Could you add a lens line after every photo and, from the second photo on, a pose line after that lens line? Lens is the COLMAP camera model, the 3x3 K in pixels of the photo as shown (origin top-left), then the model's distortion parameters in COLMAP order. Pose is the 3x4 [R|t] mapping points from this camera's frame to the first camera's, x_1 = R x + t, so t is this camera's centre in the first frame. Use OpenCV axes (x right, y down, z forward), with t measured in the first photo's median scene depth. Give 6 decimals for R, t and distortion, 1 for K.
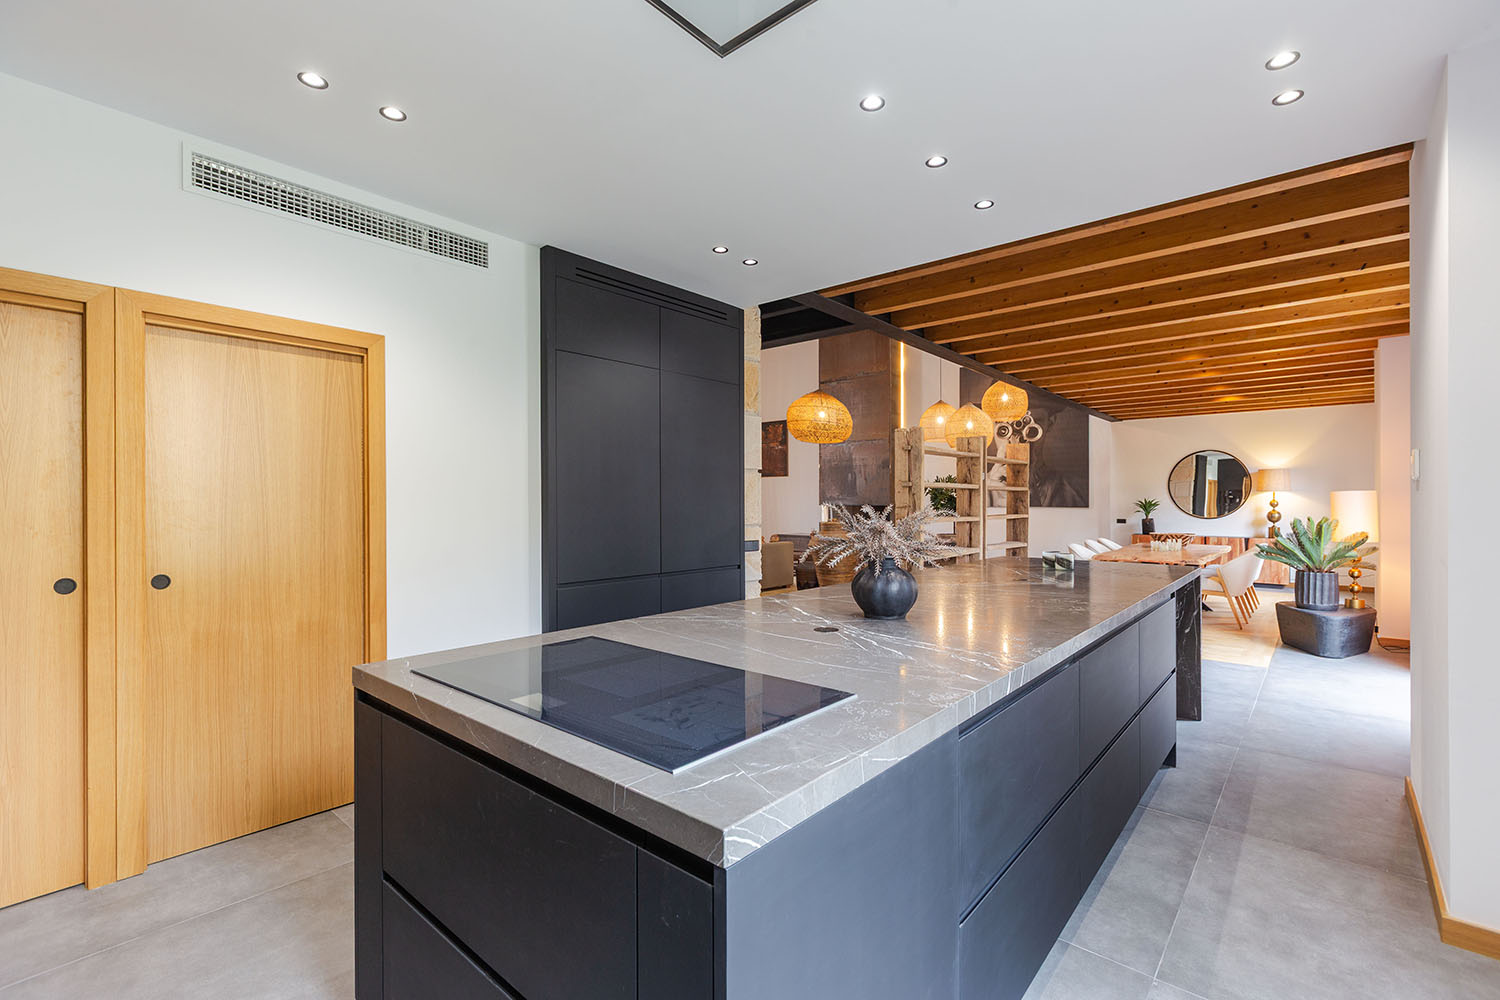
lens RADIAL K [[667.8, 0, 747.5], [0, 667.8, 502.0], [0, 0, 1]] dist [-0.005462, 0.000338]
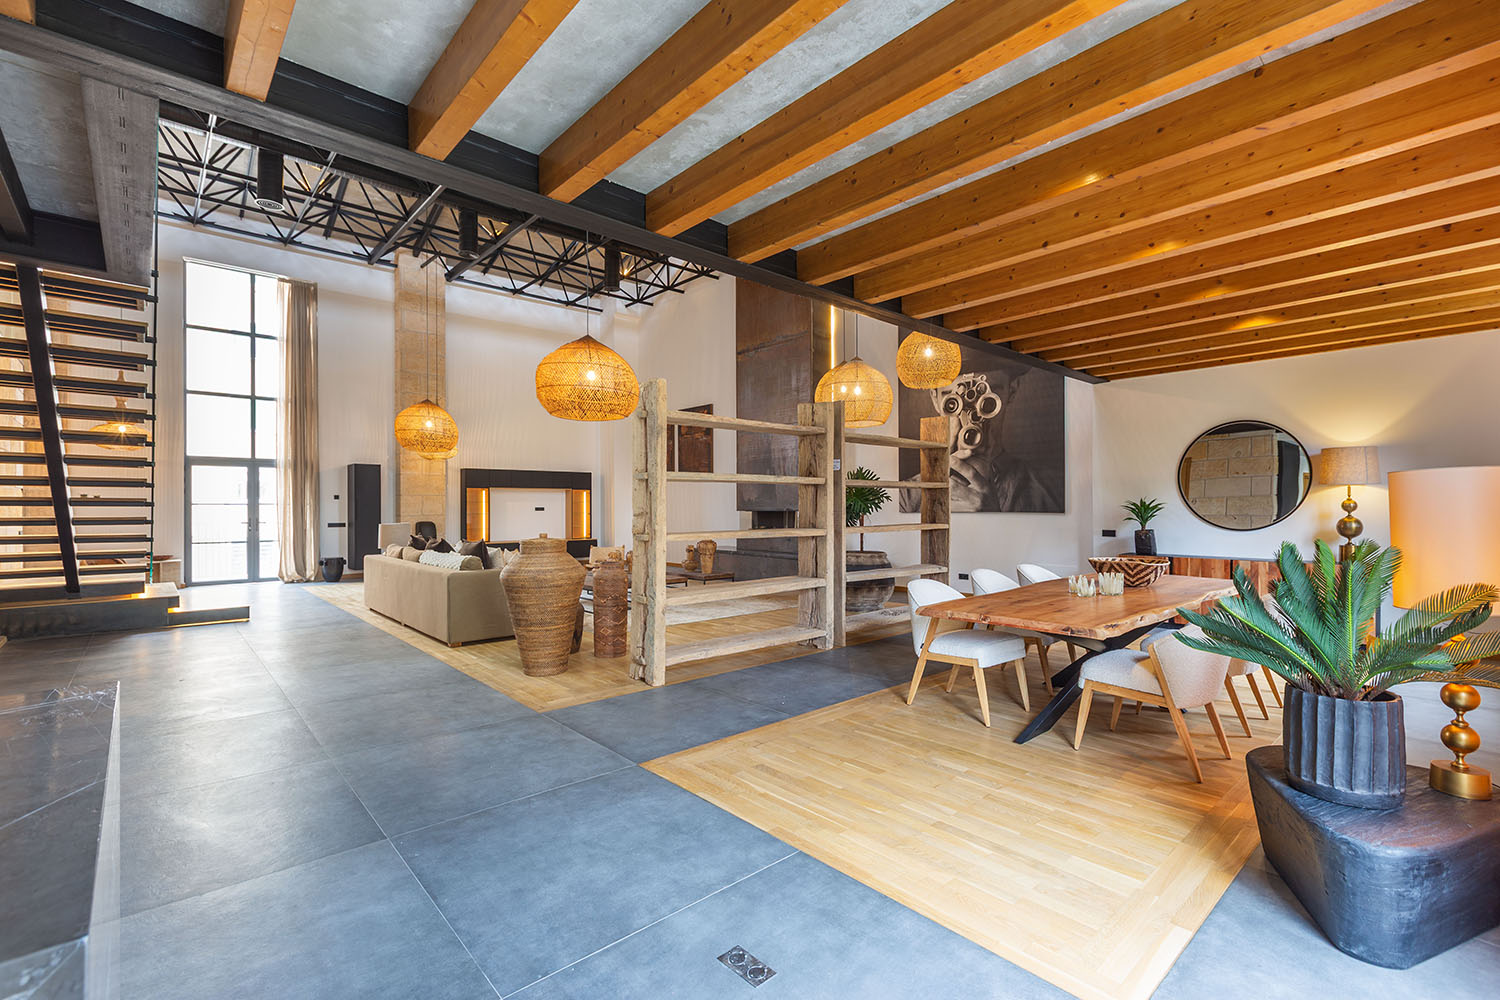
lens RADIAL K [[667.8, 0, 751.6], [0, 667.8, 505.9], [0, 0, 1]] dist [-0.005462, 0.000338]
pose [[0.992226, -0.004704, -0.124363, 0.303203], [0.004596, 0.999989, -0.001152, 0.000735], [0.124367, 0.000571, 0.992236, 0.312014]]
